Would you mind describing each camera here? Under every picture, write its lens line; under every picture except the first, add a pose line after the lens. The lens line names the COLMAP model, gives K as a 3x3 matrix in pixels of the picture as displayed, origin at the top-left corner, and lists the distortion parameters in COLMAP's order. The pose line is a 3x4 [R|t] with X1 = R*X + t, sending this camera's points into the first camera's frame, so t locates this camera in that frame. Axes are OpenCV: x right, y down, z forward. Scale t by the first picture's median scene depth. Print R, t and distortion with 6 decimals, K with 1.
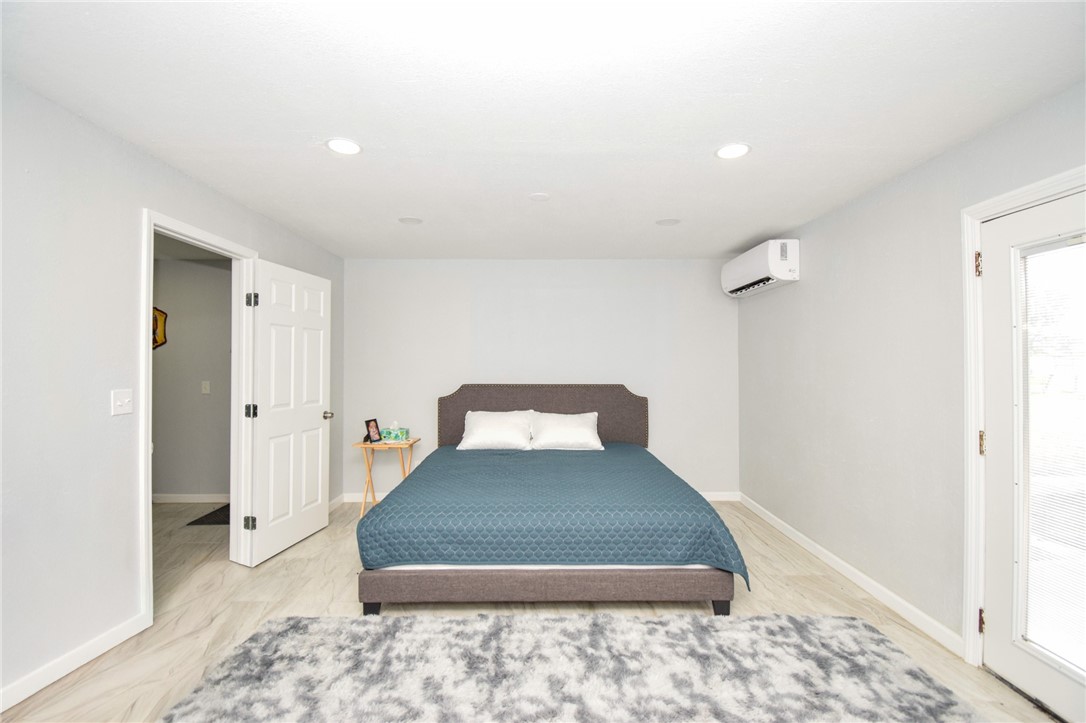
lens RADIAL K [[479.8, 0, 543.5], [0, 479.8, 358.6], [0, 0, 1]] dist [0.021691, -0.027399]
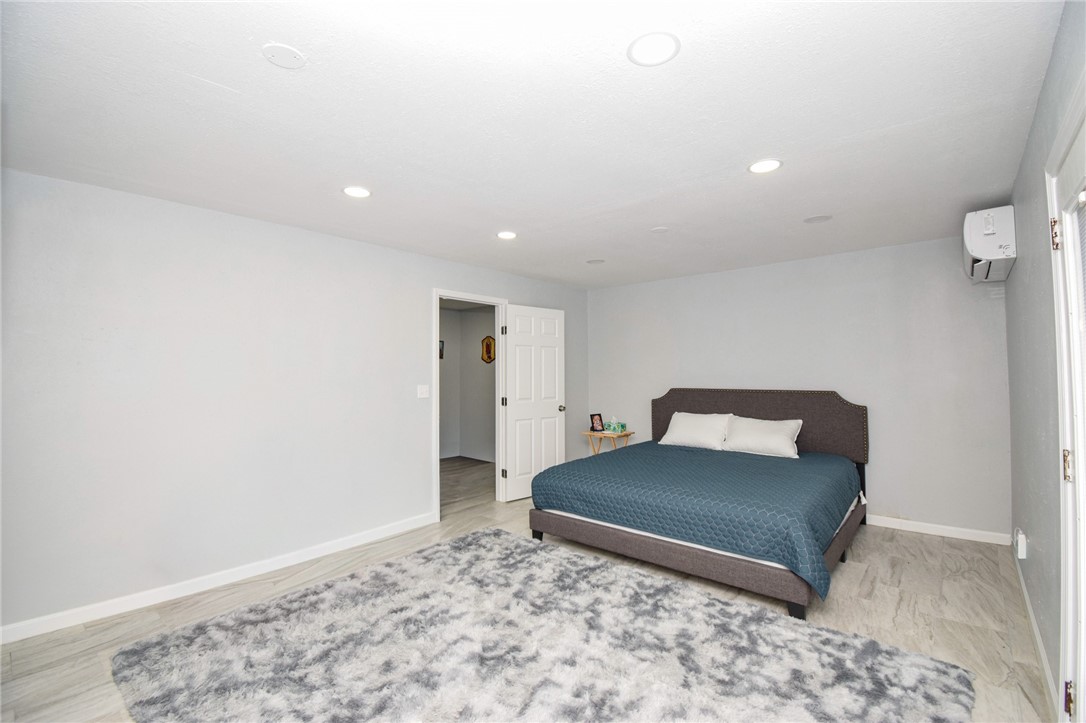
lens RADIAL K [[479.8, 0, 543.5], [0, 479.8, 358.6], [0, 0, 1]] dist [0.021691, -0.027399]
pose [[0.748469, -0.026058, -0.662657, 0.665099], [0.014935, 0.999637, -0.022439, 0.007340], [0.663001, 0.006898, 0.748587, -0.104851]]
